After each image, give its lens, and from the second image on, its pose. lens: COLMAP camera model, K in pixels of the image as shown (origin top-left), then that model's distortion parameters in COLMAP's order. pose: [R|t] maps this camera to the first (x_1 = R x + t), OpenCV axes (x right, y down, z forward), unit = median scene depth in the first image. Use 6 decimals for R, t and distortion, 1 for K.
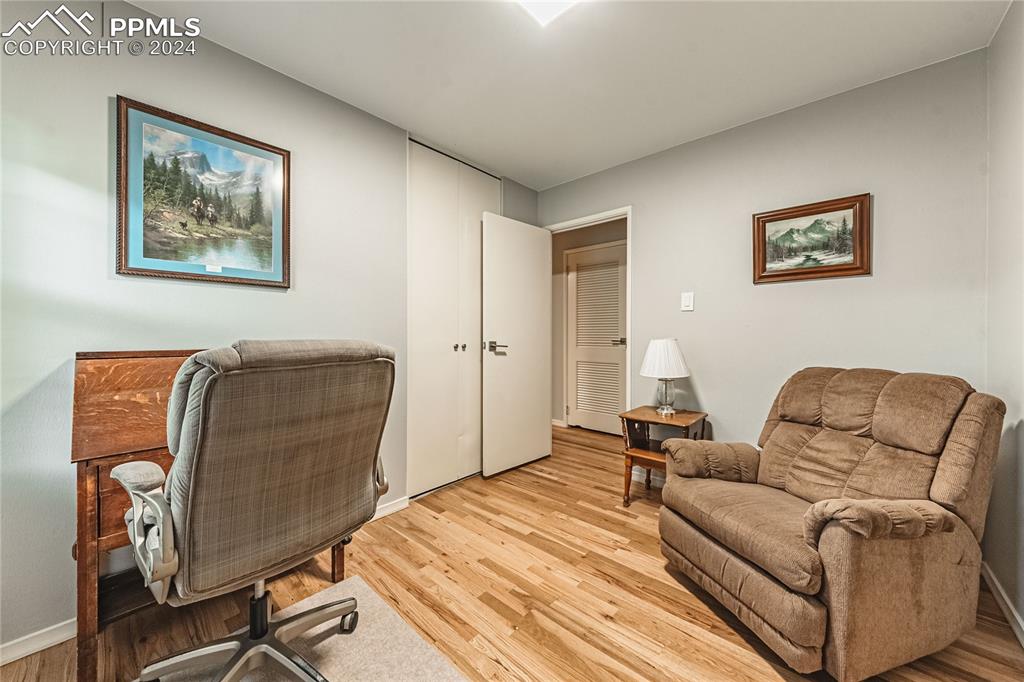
lens RADIAL K [[373.5, 0, 513.1], [0, 373.5, 327.0], [0, 0, 1]] dist [-0.000832, -0.000163]
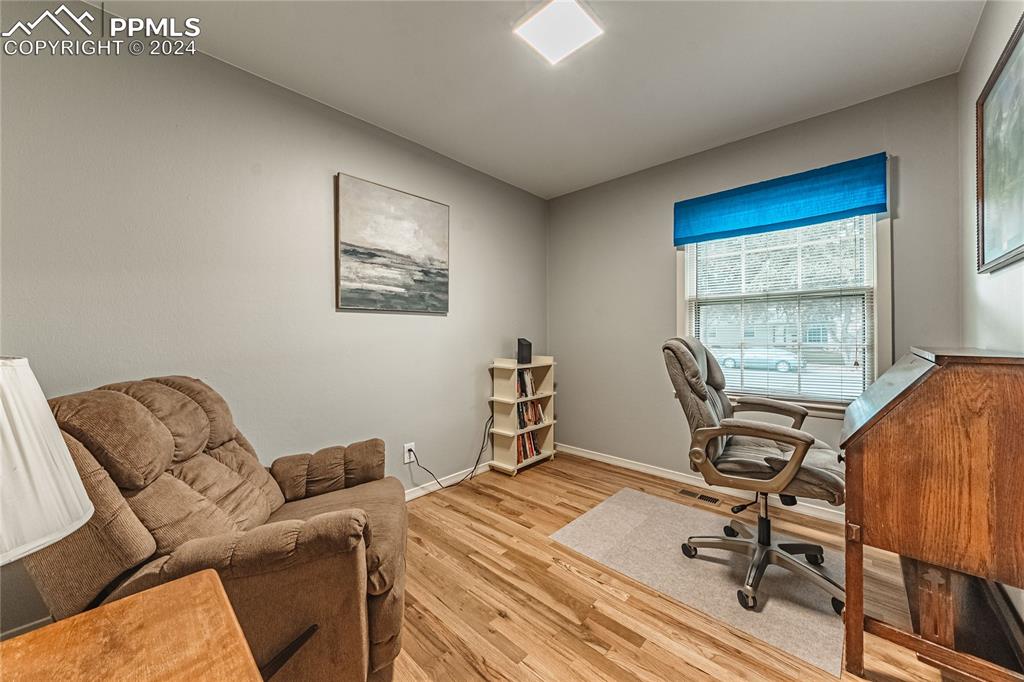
lens RADIAL K [[373.5, 0, 513.1], [0, 373.5, 327.0], [0, 0, 1]] dist [-0.000832, -0.000163]
pose [[-0.999837, 0.004880, 0.017393, 0.203645], [0.004551, 0.999811, -0.018914, 0.020813], [-0.017482, -0.018832, -0.999670, 1.986452]]
